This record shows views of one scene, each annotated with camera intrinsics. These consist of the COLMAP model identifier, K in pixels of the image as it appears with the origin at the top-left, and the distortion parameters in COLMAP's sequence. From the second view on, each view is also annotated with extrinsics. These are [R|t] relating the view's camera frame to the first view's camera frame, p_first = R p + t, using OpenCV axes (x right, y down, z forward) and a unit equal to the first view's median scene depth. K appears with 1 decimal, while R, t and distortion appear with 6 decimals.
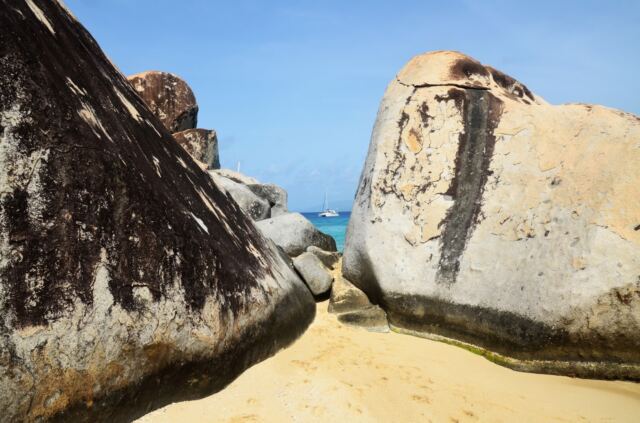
lens RADIAL K [[503.2, 0, 320.0], [0, 503.2, 211.5], [0, 0, 1]] dist [0.000065, 0.009770]
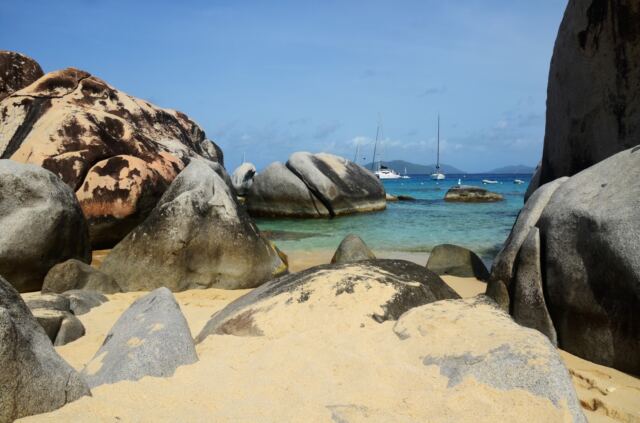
lens RADIAL K [[503.2, 0, 320.0], [0, 503.2, 211.5], [0, 0, 1]] dist [0.000065, 0.009770]
pose [[0.998045, -0.012277, 0.061289, 0.337119], [0.007574, 0.997050, 0.076377, 0.006259], [-0.062046, -0.075763, 0.995194, -0.241003]]
